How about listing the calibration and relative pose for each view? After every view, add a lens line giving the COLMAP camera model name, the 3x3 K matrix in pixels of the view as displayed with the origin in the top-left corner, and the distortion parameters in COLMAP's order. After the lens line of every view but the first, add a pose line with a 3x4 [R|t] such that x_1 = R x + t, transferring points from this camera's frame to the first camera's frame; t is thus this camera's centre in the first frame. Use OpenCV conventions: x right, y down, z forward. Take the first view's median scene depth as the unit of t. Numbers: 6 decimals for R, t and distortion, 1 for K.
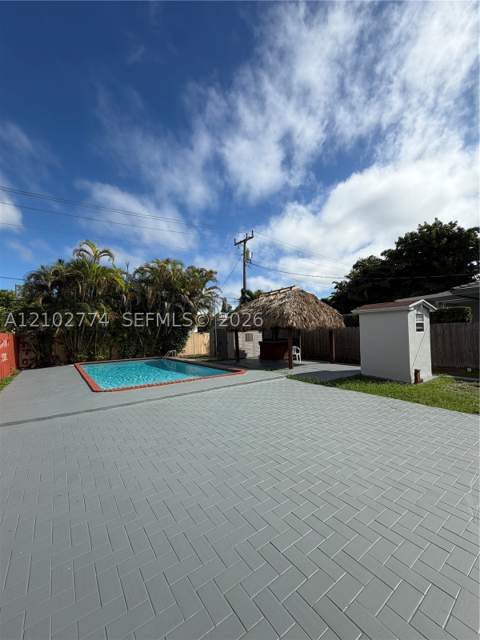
lens RADIAL K [[255.8, 0, 240.0], [0, 255.8, 320.0], [0, 0, 1]] dist [-0.015654, -0.000069]
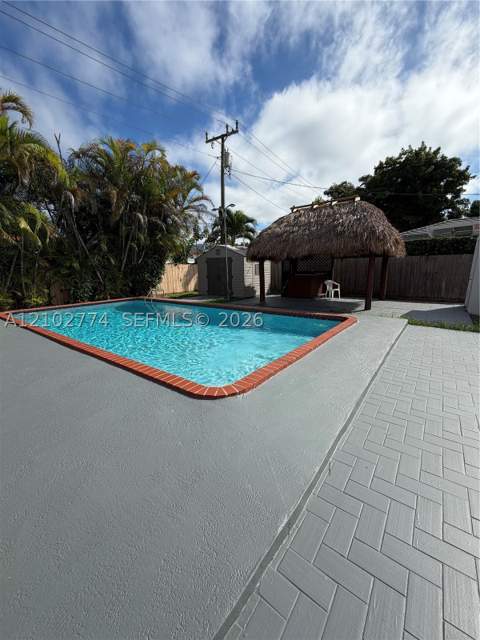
lens RADIAL K [[260.0, 0, 243.5], [0, 260.0, 318.8], [0, 0, 1]] dist [0.007901, 0.000096]
pose [[0.948508, -0.051229, 0.312583, -0.245781], [-0.025360, 0.971385, 0.236152, 0.024629], [-0.315736, -0.231919, 0.920068, 0.229799]]
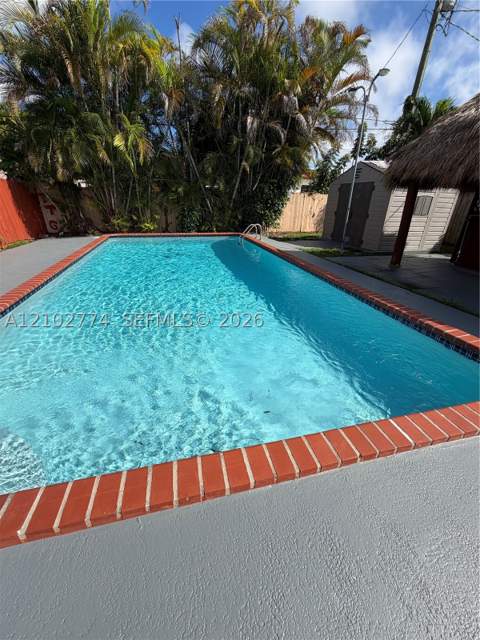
lens RADIAL K [[255.8, 0, 240.0], [0, 255.8, 320.0], [0, 0, 1]] dist [-0.000295, -0.000224]
pose [[0.934340, 0.192318, -0.300039, -0.083427], [-0.027136, 0.877845, 0.478175, 0.035090], [0.355350, -0.438636, 0.825424, 0.399877]]
